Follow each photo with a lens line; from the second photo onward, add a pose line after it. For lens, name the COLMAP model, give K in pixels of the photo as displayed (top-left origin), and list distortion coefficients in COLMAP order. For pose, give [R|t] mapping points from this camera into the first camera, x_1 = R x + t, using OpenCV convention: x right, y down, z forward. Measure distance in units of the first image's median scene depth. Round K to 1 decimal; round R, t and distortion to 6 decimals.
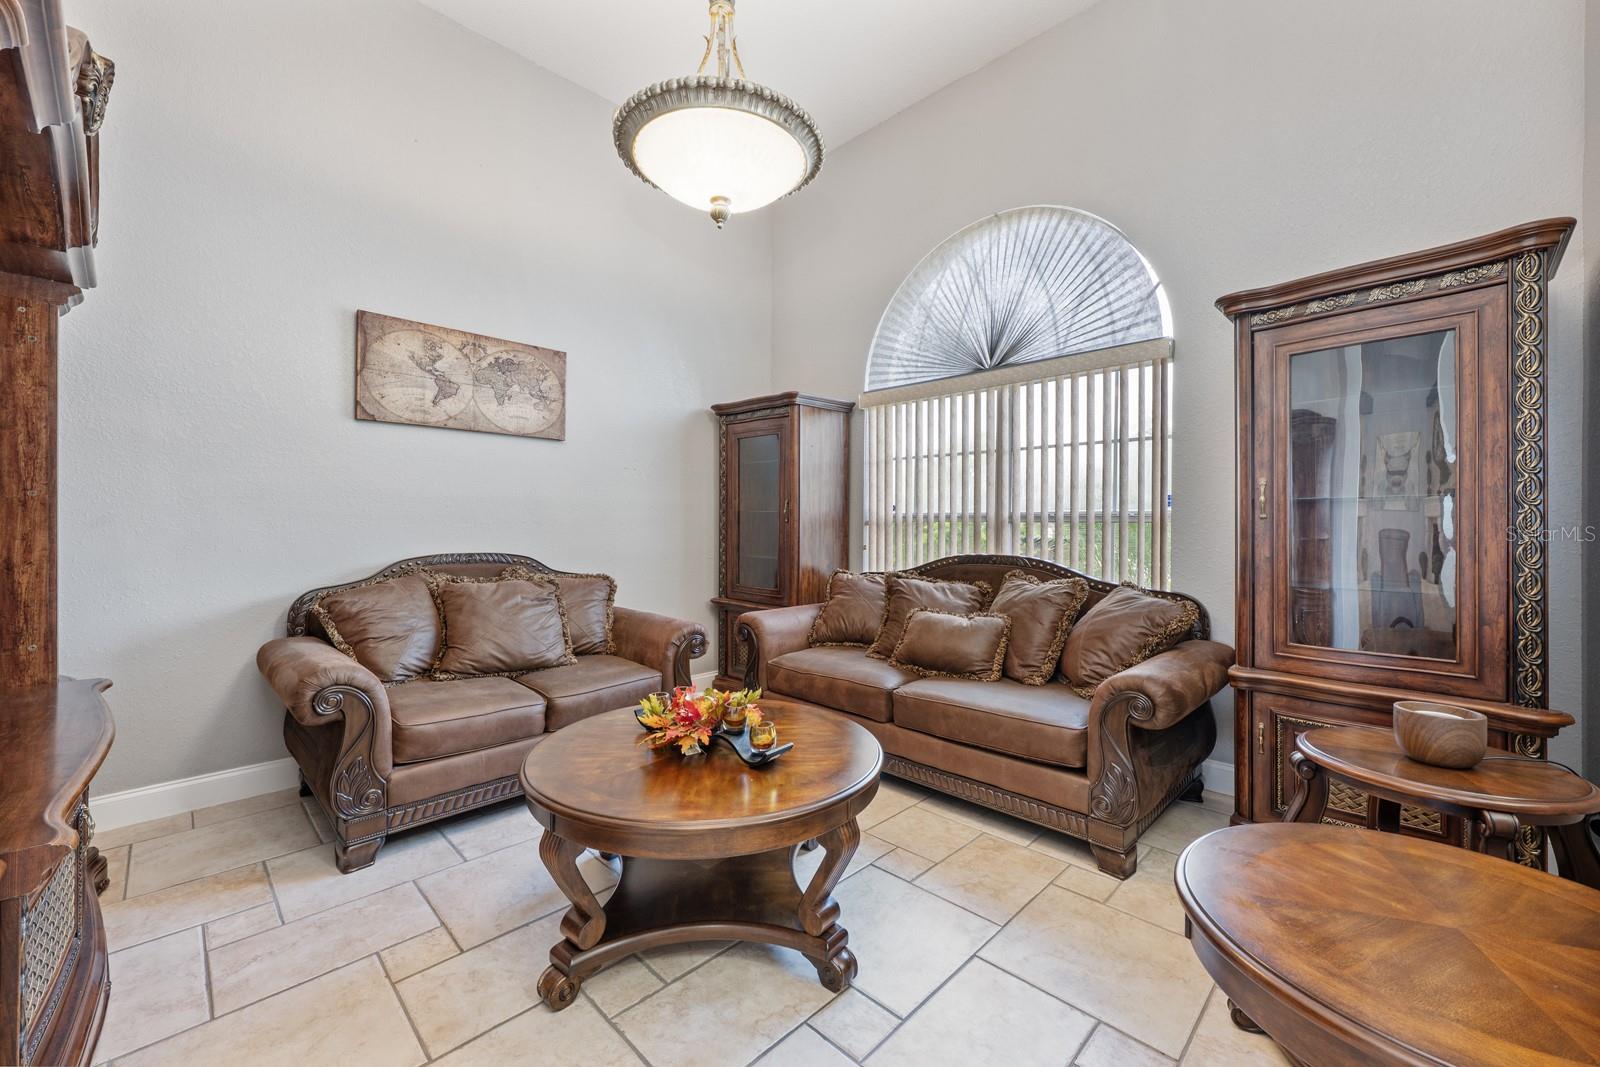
lens RADIAL K [[633.4, 0, 800.2], [0, 633.4, 527.6], [0, 0, 1]] dist [-0.001454, -0.000126]
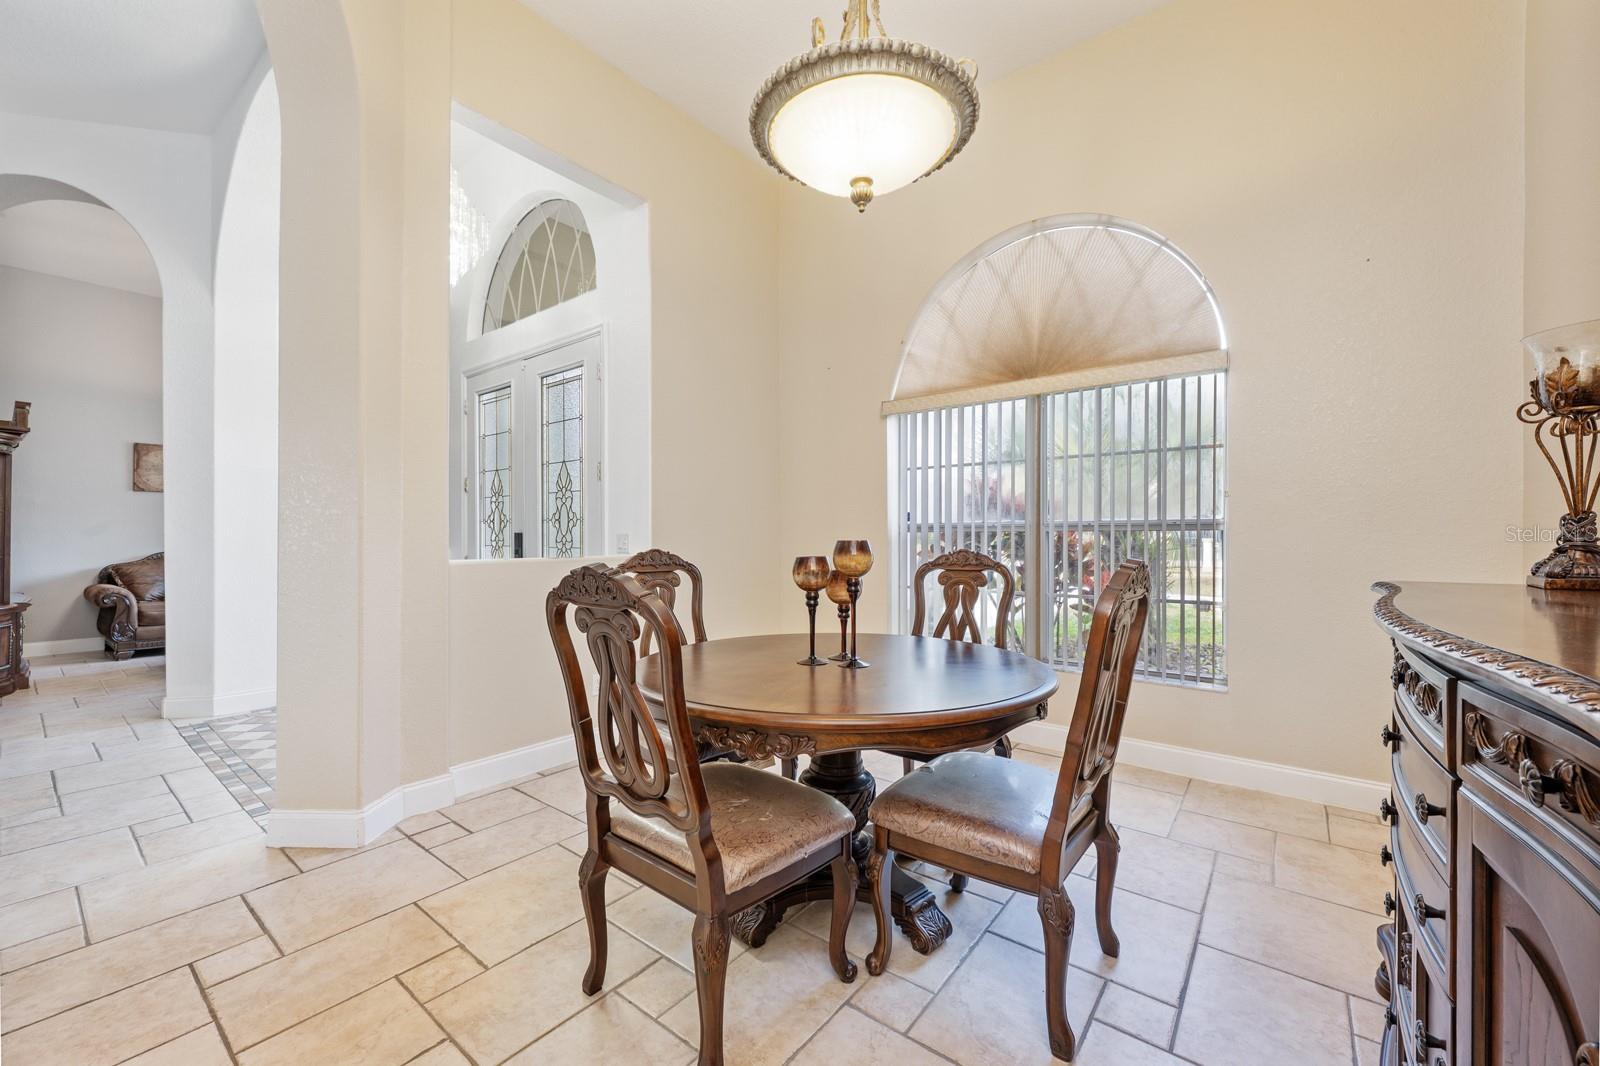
lens RADIAL K [[633.4, 0, 800.2], [0, 633.4, 527.1], [0, 0, 1]] dist [-0.001454, -0.000126]
pose [[0.993424, -0.004549, 0.114406, 1.314744], [0.006253, 0.999875, -0.014535, 0.007312], [-0.114326, 0.015155, 0.993328, -1.423907]]
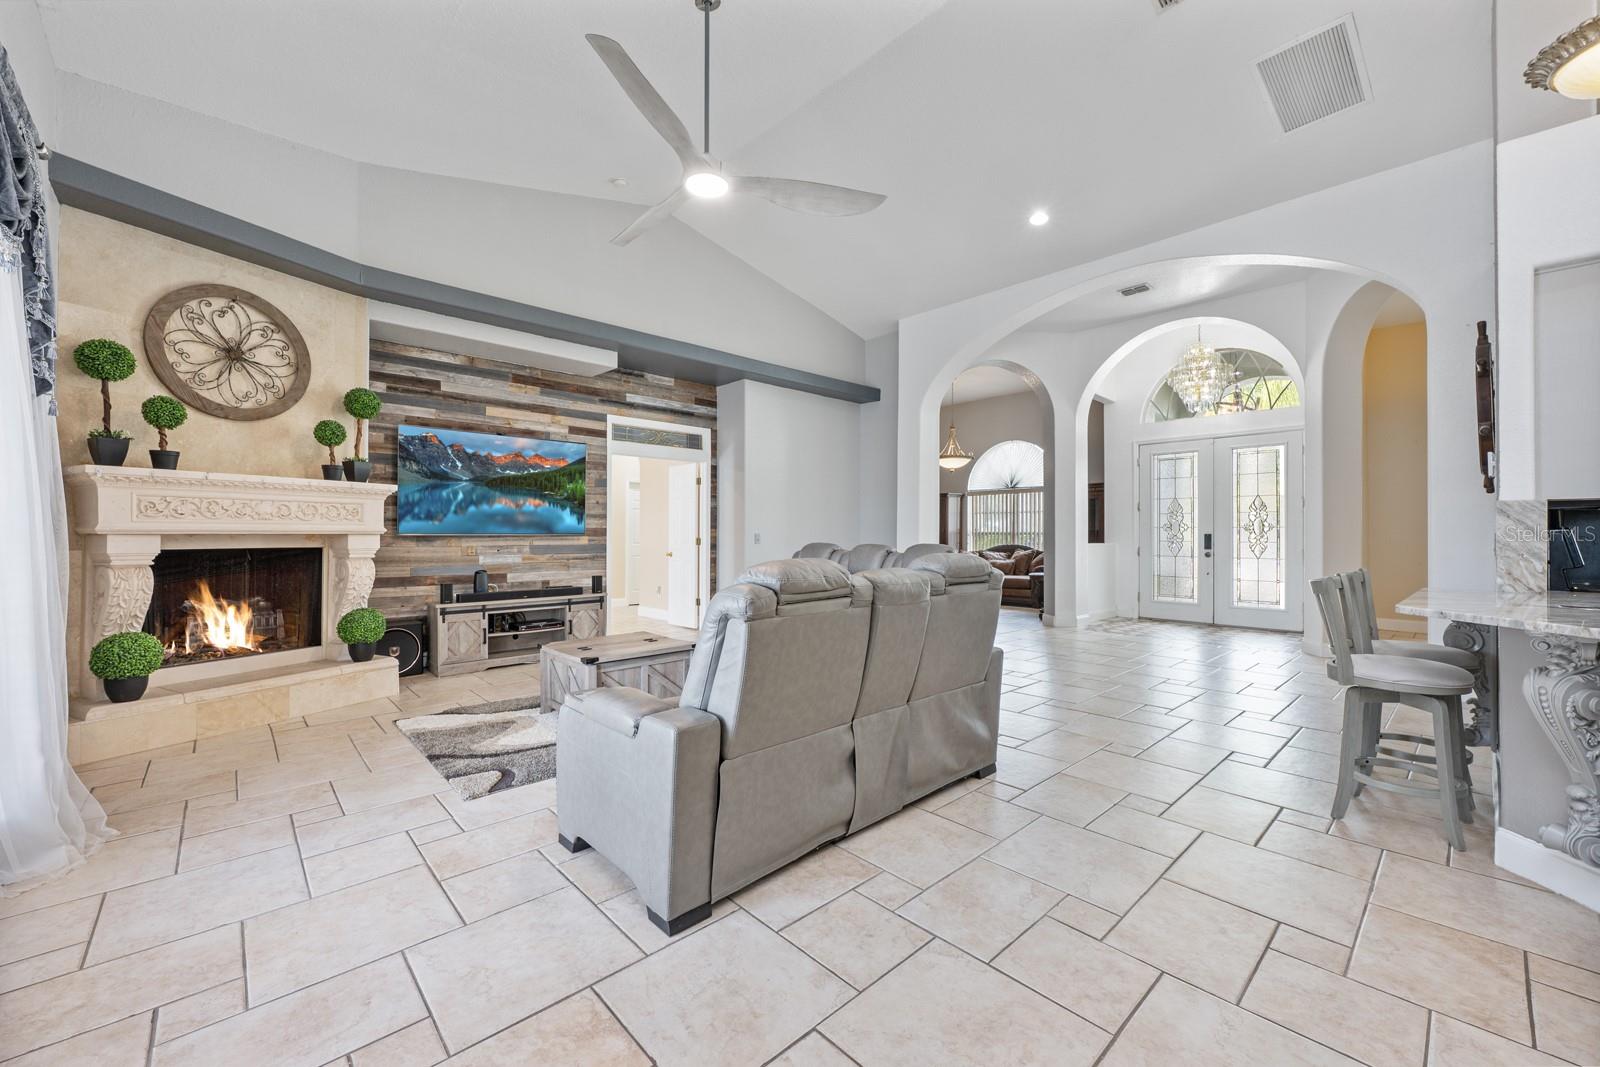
lens RADIAL K [[633.4, 0, 800.2], [0, 633.4, 527.6], [0, 0, 1]] dist [-0.001454, -0.000126]
pose [[0.999001, -0.007245, -0.044096, -0.714409], [0.006657, 0.999887, -0.013471, -0.009691], [0.044189, 0.013164, 0.998936, -2.573639]]
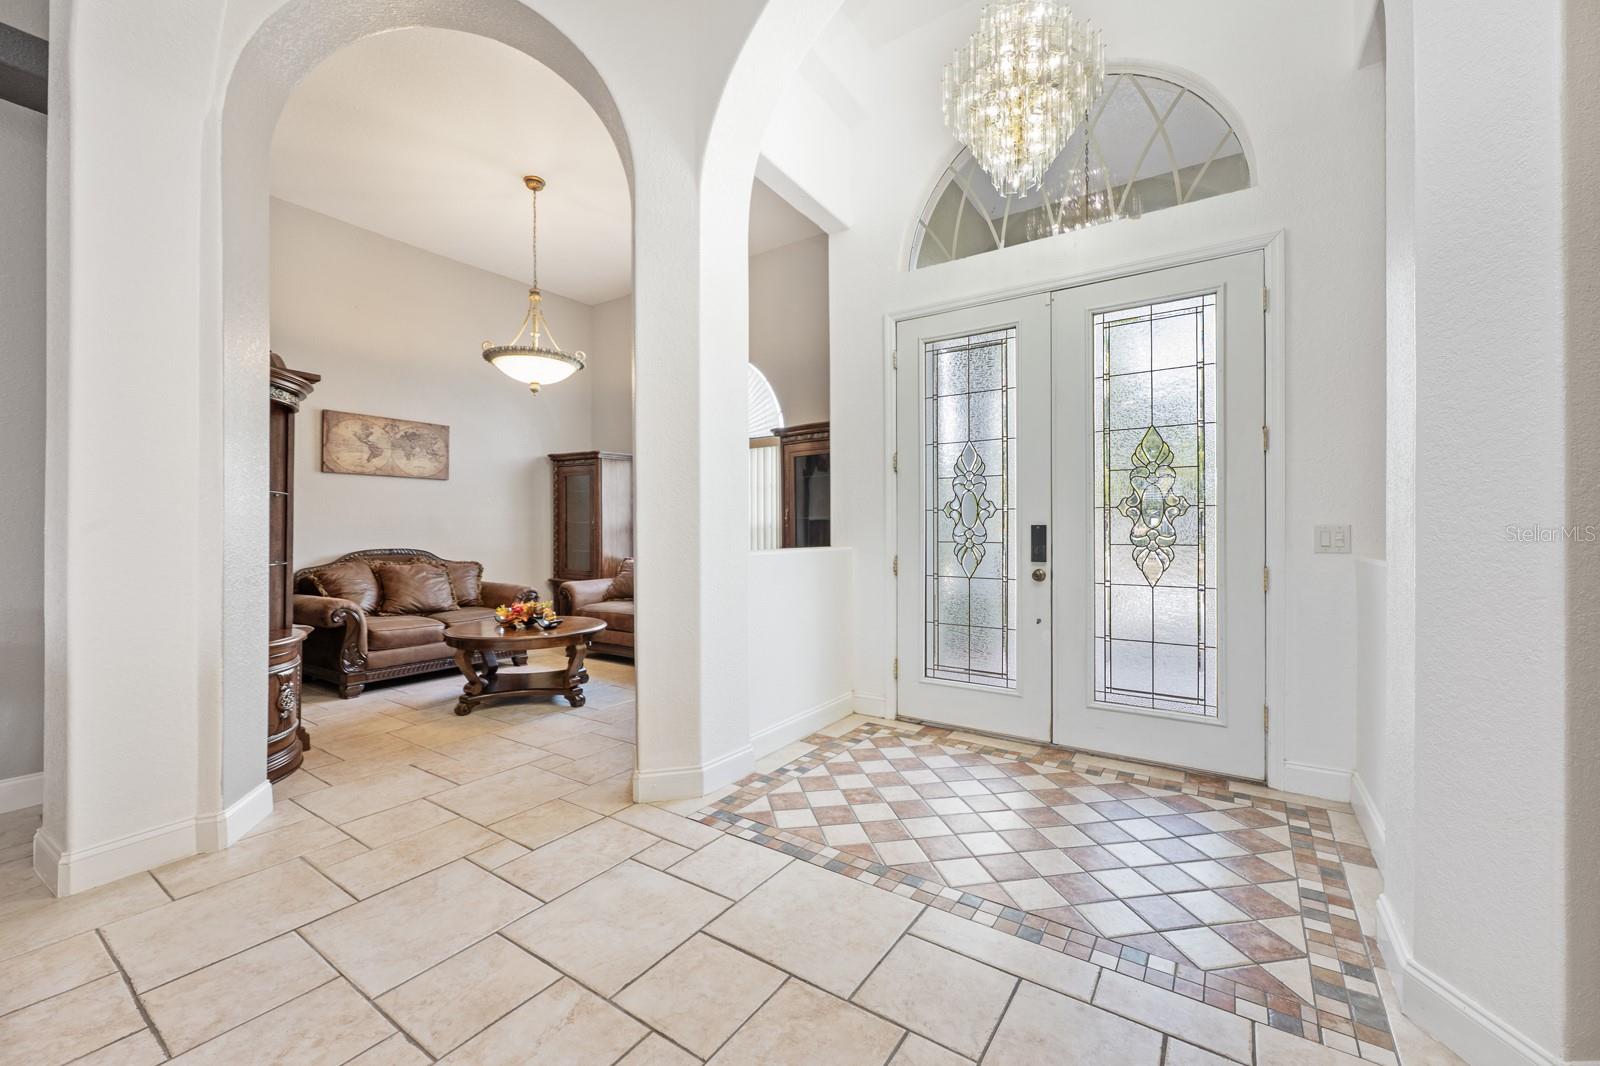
lens RADIAL K [[631.6, 0, 795.7], [0, 631.6, 531.4], [0, 0, 1]] dist [0.000249, -0.000235]
pose [[0.982959, -0.006723, 0.183700, 0.239282], [0.006902, 0.999976, -0.000335, 0.001888], [-0.183693, 0.001598, 0.982982, -0.883769]]
